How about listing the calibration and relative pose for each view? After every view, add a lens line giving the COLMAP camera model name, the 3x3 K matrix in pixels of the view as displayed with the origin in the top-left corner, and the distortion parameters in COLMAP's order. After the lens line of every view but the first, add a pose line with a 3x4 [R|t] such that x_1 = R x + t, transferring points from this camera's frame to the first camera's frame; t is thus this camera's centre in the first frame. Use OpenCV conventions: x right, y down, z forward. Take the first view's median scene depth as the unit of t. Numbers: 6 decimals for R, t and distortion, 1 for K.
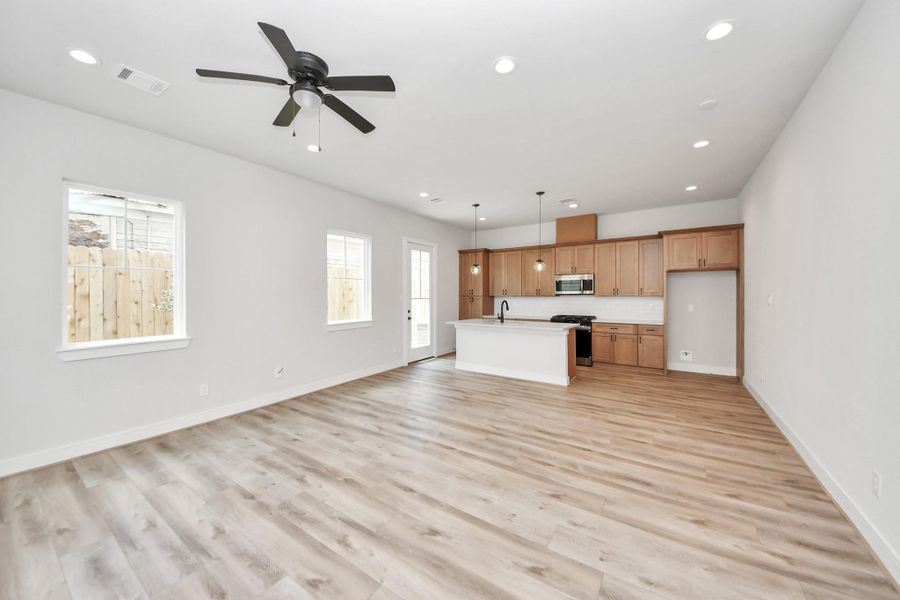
lens RADIAL K [[323.2, 0, 451.6], [0, 323.2, 296.9], [0, 0, 1]] dist [-0.000321, -0.000541]
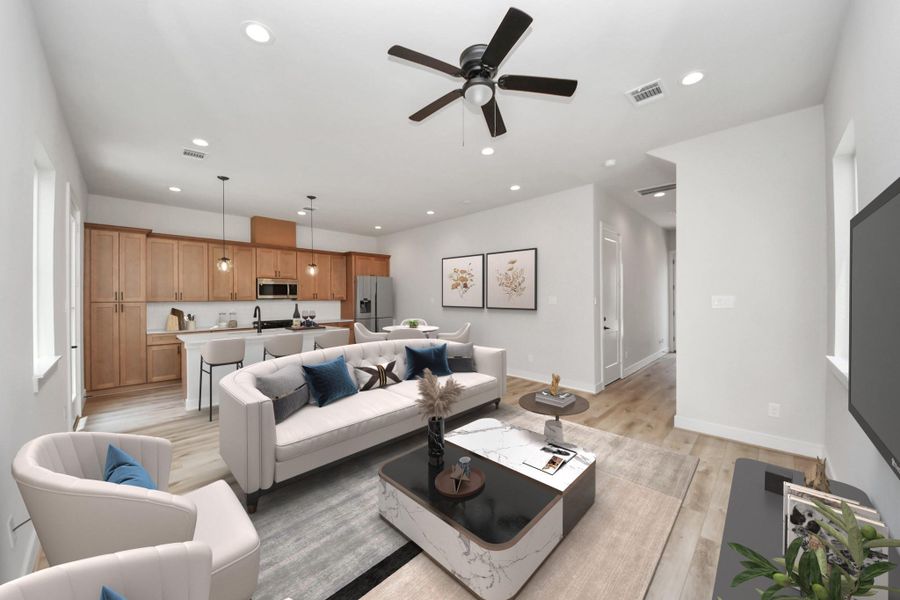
lens RADIAL K [[323.2, 0, 449.9], [0, 323.2, 297.8], [0, 0, 1]] dist [-0.000321, -0.000541]
pose [[0.163683, 0.004423, 0.986503, -1.240485], [0.012430, 0.999901, -0.006545, 0.003901], [-0.986435, 0.013333, 0.163612, 0.807154]]
